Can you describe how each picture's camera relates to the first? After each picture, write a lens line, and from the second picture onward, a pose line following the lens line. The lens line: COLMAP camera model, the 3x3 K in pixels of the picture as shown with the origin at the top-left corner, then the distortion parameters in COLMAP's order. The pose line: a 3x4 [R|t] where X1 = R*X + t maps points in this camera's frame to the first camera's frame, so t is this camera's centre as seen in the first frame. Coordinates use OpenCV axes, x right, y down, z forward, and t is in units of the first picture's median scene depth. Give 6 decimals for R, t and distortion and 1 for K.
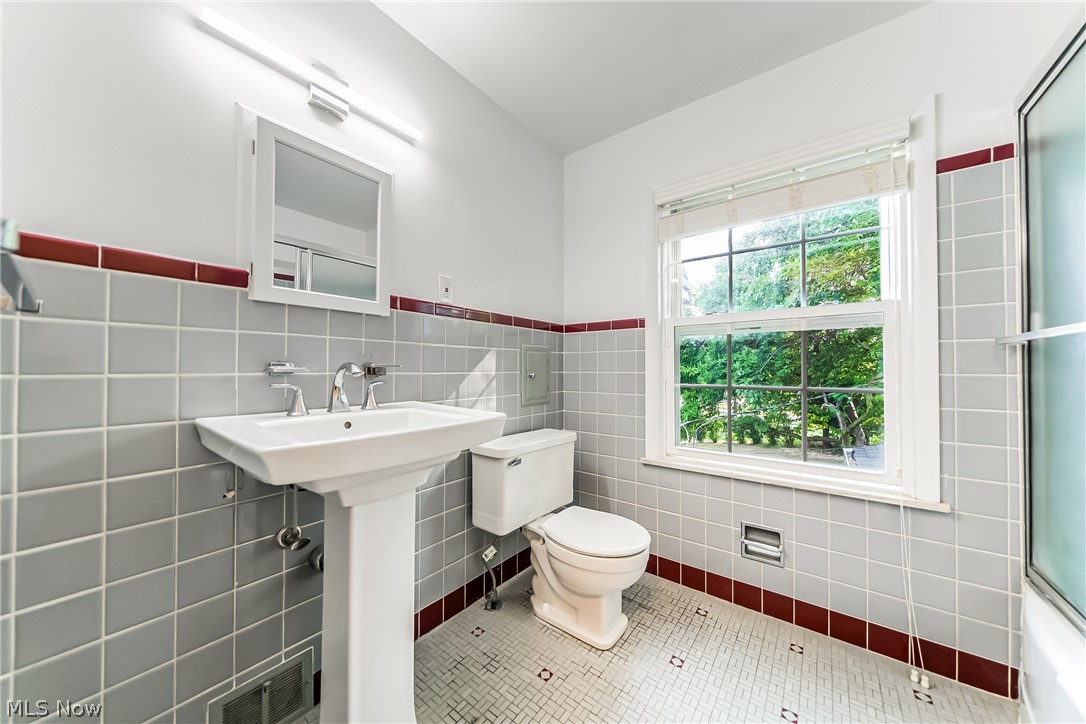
lens RADIAL K [[374.1, 0, 543.0], [0, 374.1, 363.7], [0, 0, 1]] dist [-0.001518, -0.000421]
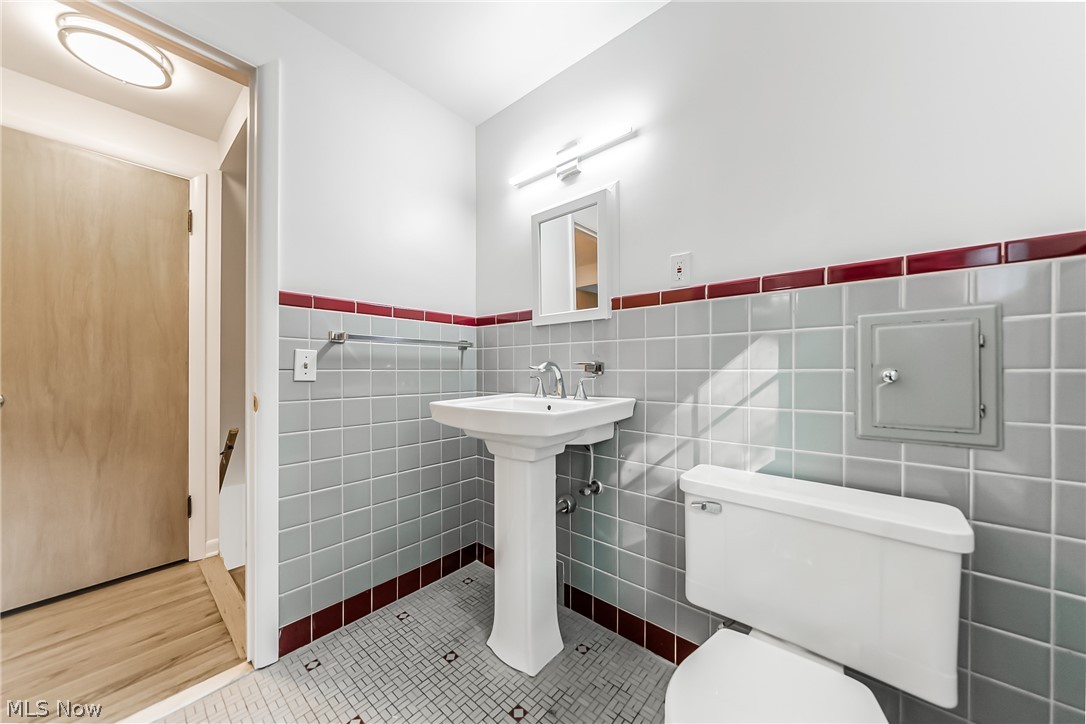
lens RADIAL K [[374.1, 0, 541.1], [0, 374.1, 367.1], [0, 0, 1]] dist [-0.001518, -0.000421]
pose [[-0.065686, -0.006255, -0.997821, 0.714441], [0.018509, 0.999801, -0.007486, 0.021408], [0.997669, -0.018961, -0.065557, 0.901769]]
